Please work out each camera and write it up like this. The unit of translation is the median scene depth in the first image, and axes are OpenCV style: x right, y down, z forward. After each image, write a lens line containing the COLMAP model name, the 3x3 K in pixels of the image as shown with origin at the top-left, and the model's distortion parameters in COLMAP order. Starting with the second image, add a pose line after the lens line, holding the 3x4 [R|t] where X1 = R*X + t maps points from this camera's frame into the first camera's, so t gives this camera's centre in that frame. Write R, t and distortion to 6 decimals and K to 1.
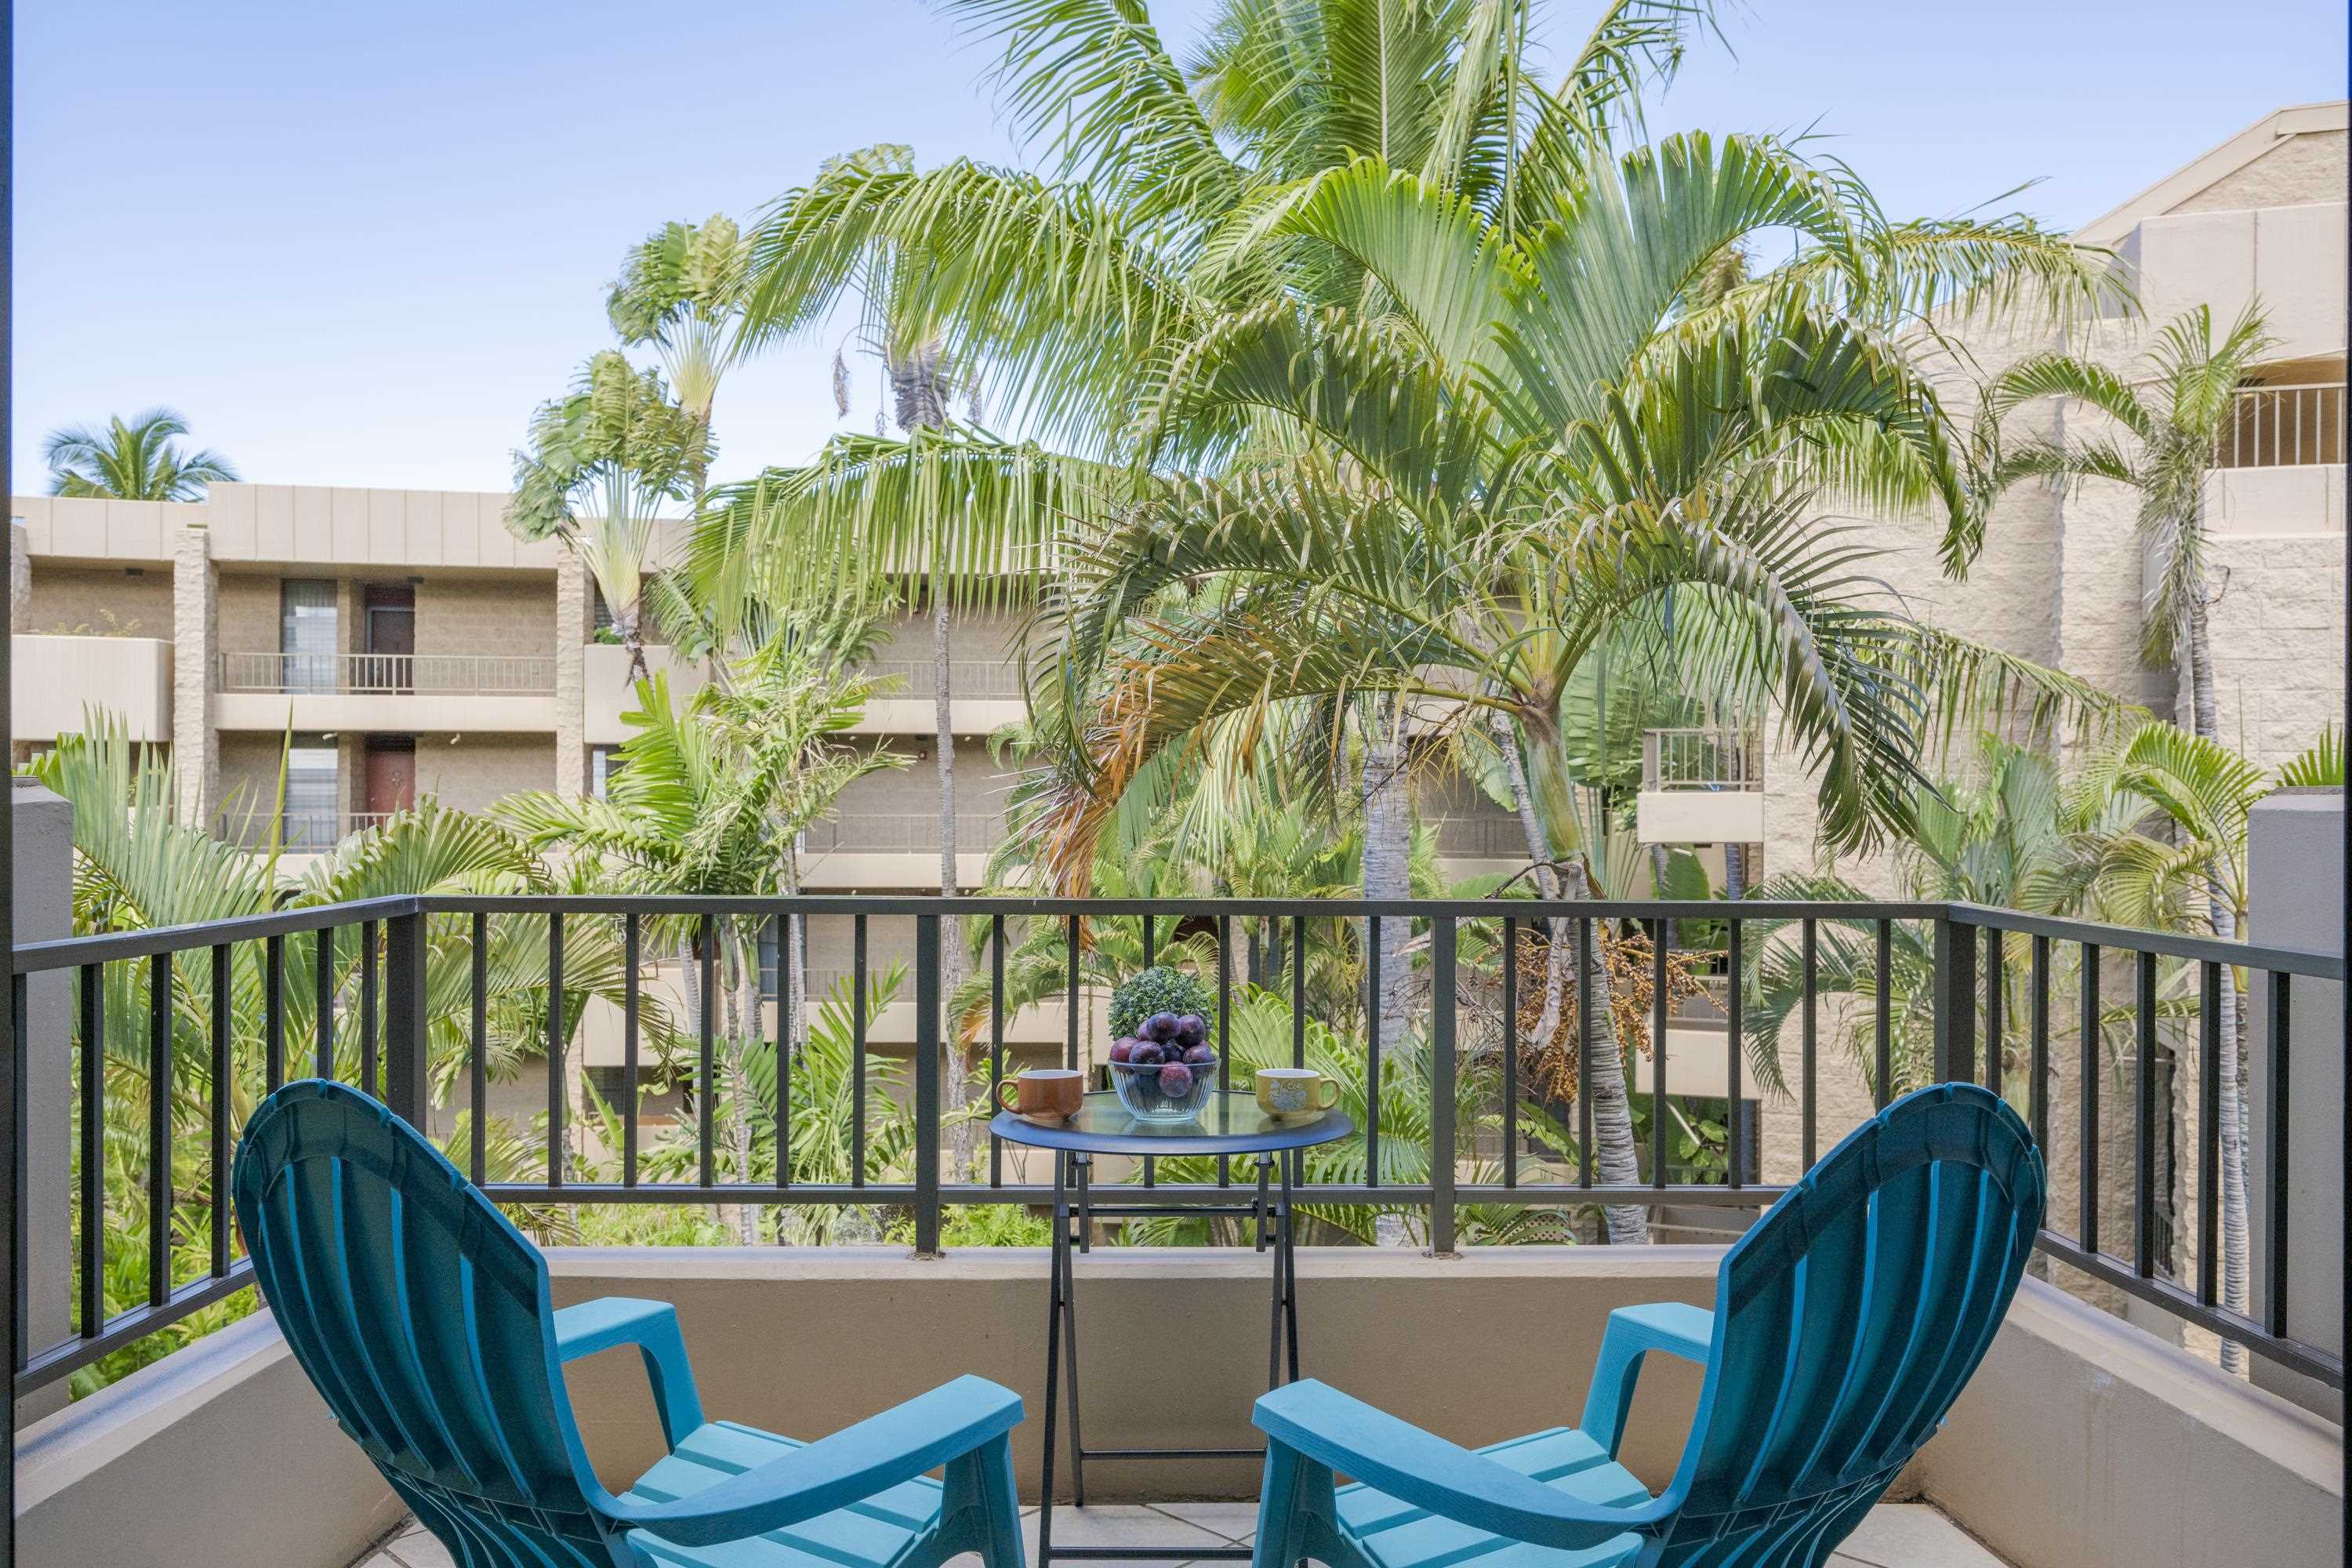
lens RADIAL K [[1682.0, 0, 1177.9], [0, 1682.0, 778.4], [0, 0, 1]] dist [0.005247, -0.004307]
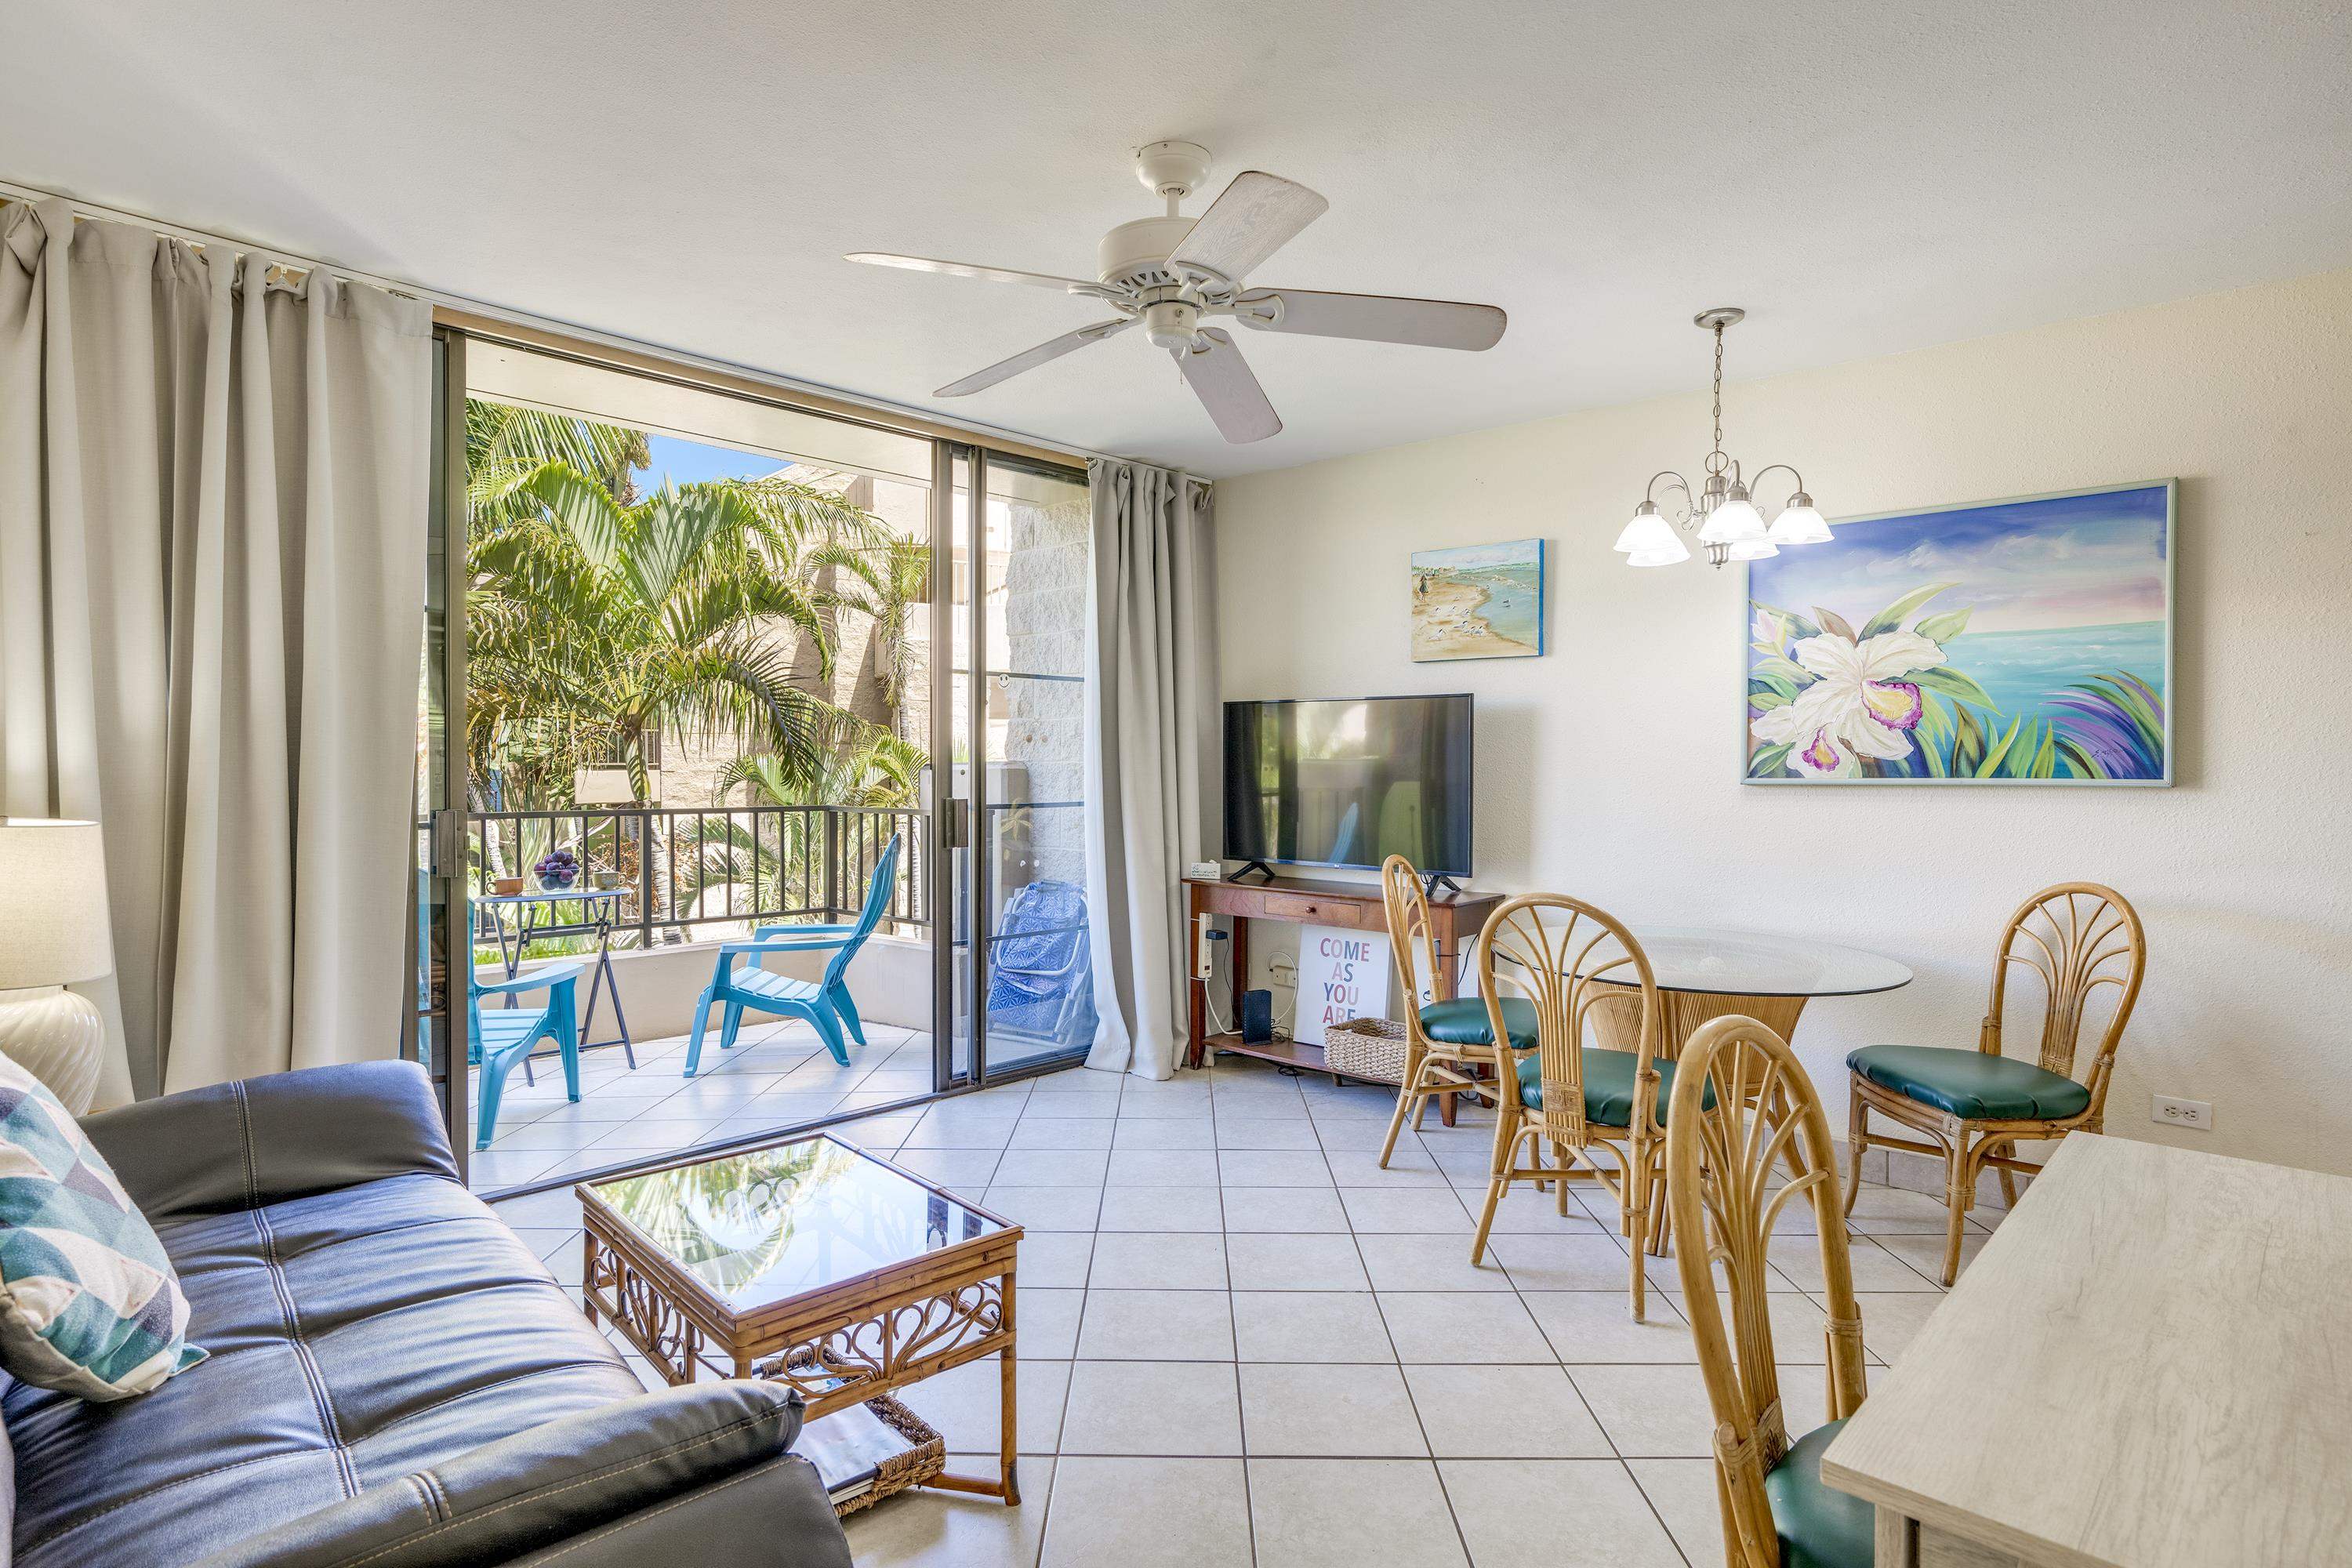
lens RADIAL K [[1204.6, 0, 1176.0], [0, 1204.6, 784.0], [0, 0, 1]] dist [-0.001958, 0.002536]
pose [[0.717055, -0.016785, 0.696815, -0.141437], [0.003229, 0.999779, 0.020760, -0.000422], [-0.697009, -0.012636, 0.716951, -0.227004]]
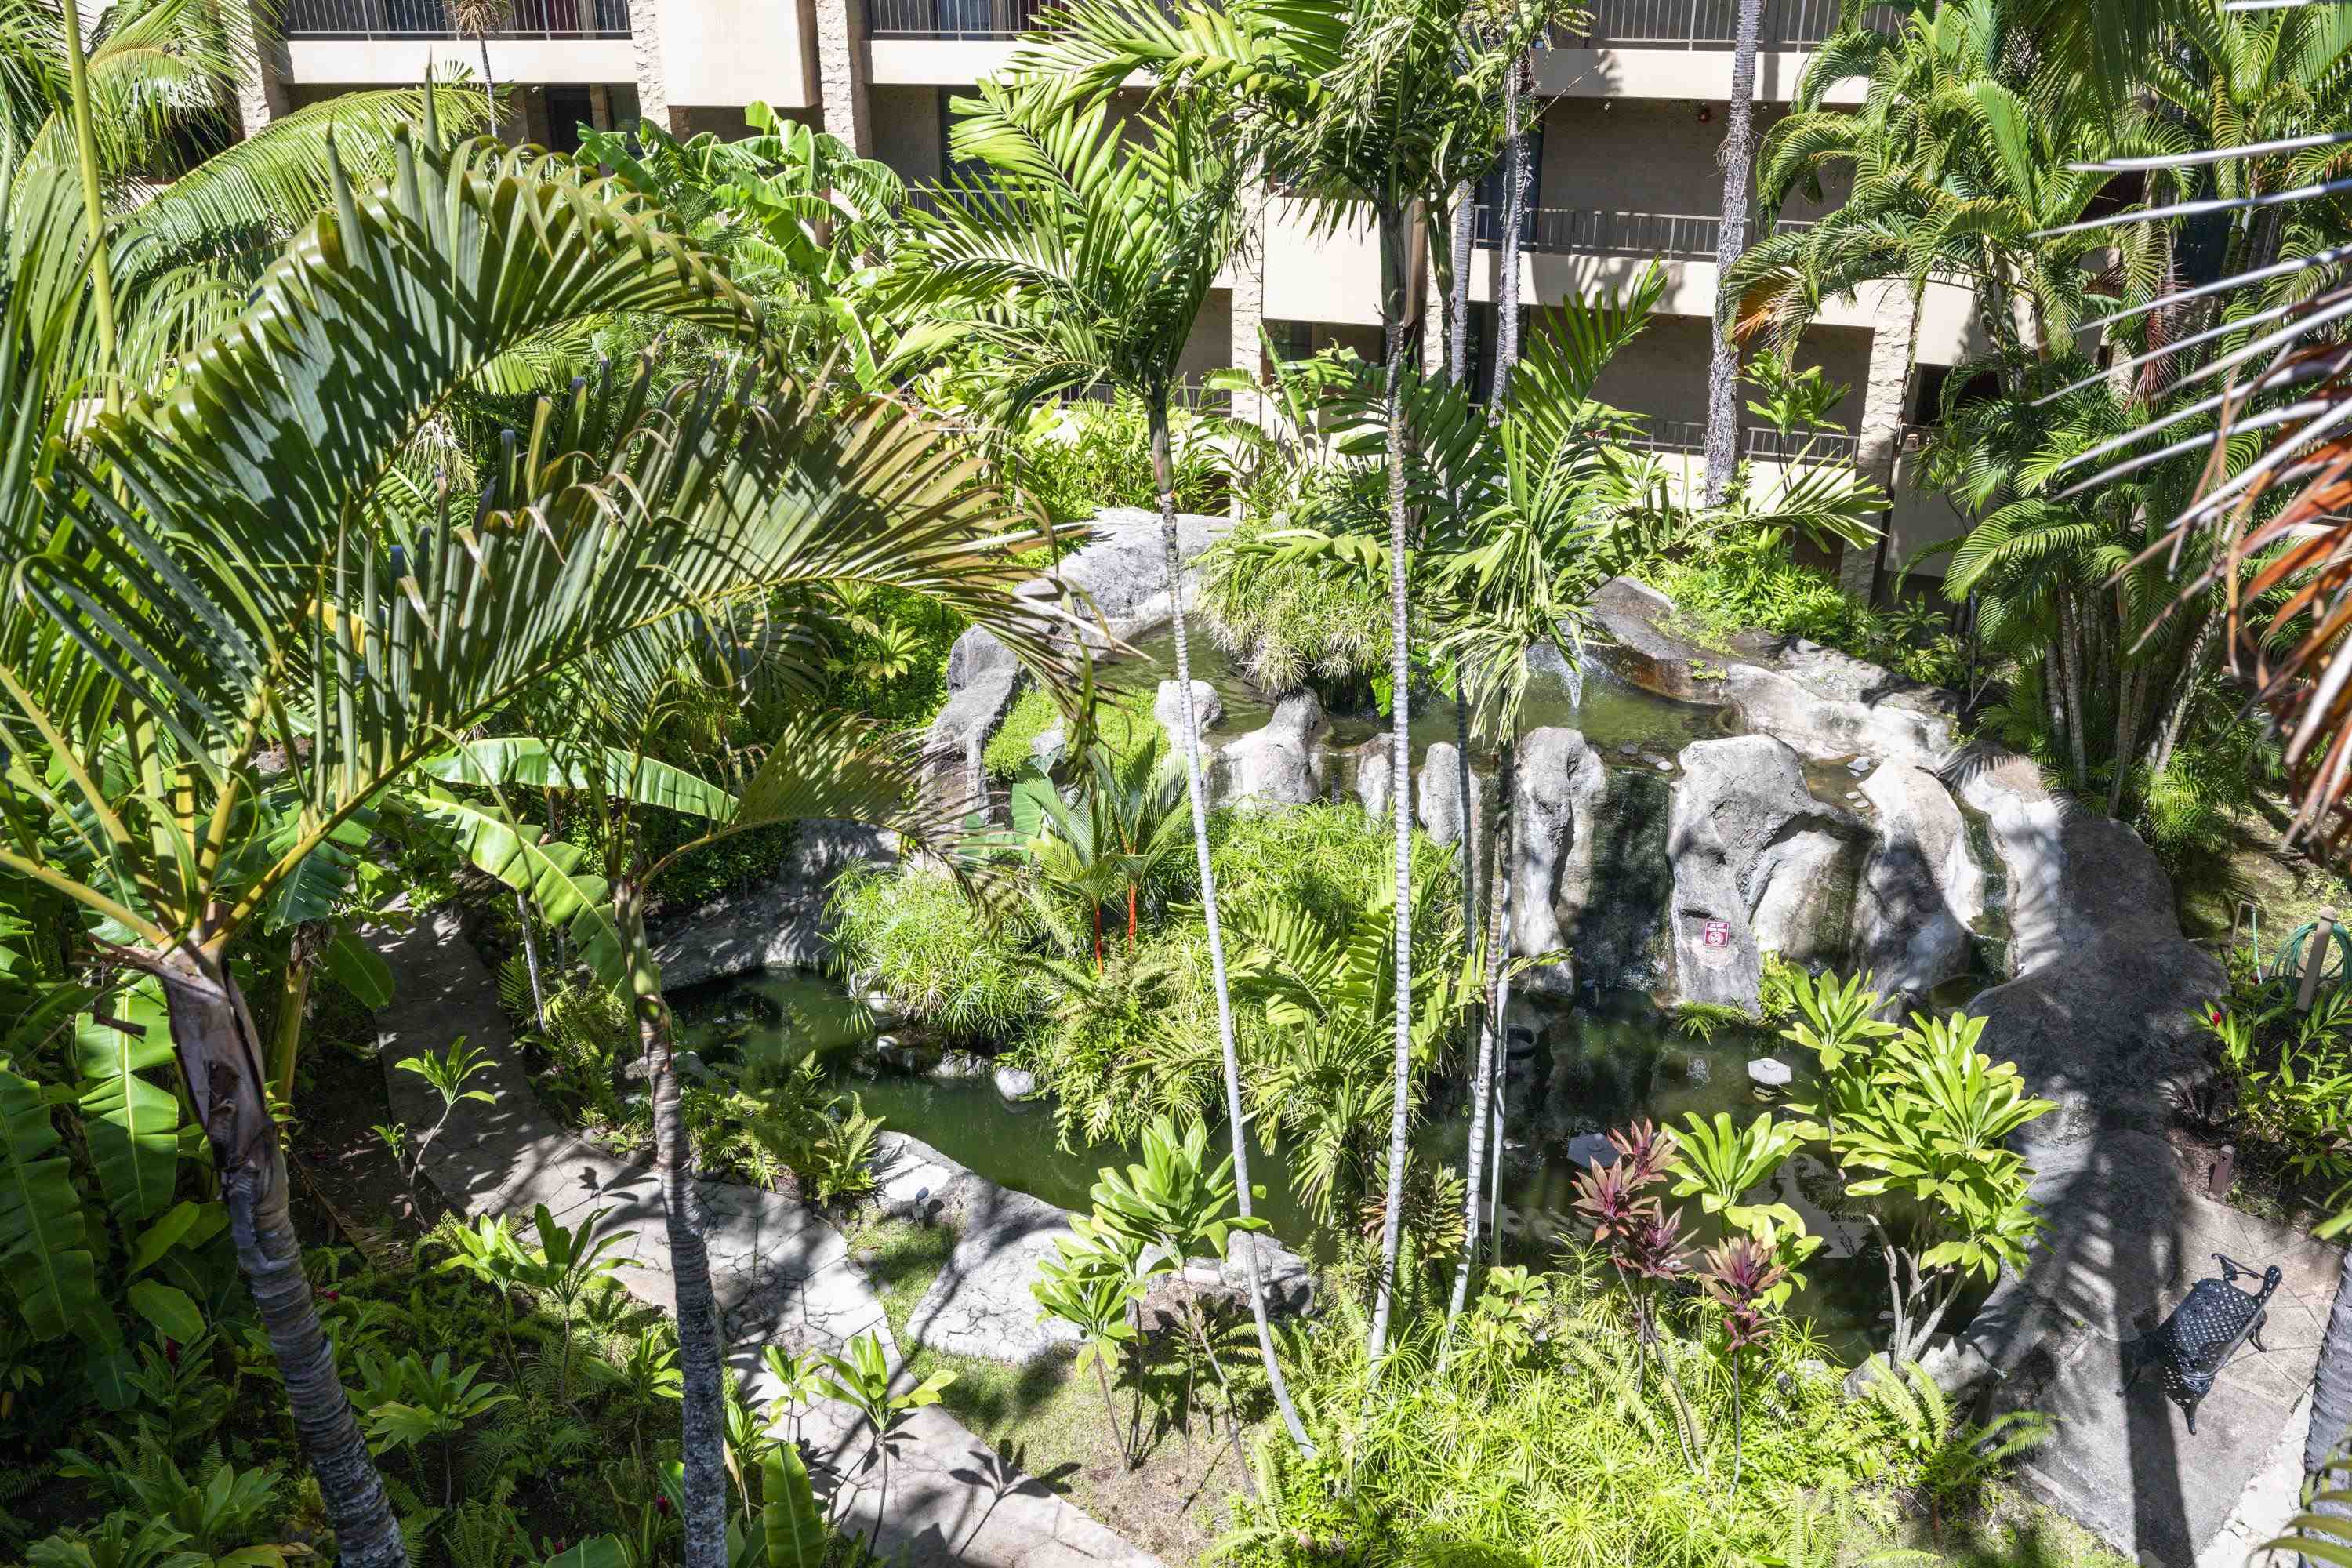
lens RADIAL K [[1885.9, 0, 1169.1], [0, 1885.9, 783.8], [0, 0, 1]] dist [-0.002014, 0.007033]
pose [[0.918532, 0.156015, -0.363261, -0.048541], [0.008957, 0.910393, 0.413648, -0.012128], [0.395246, -0.383203, 0.834827, 0.265886]]
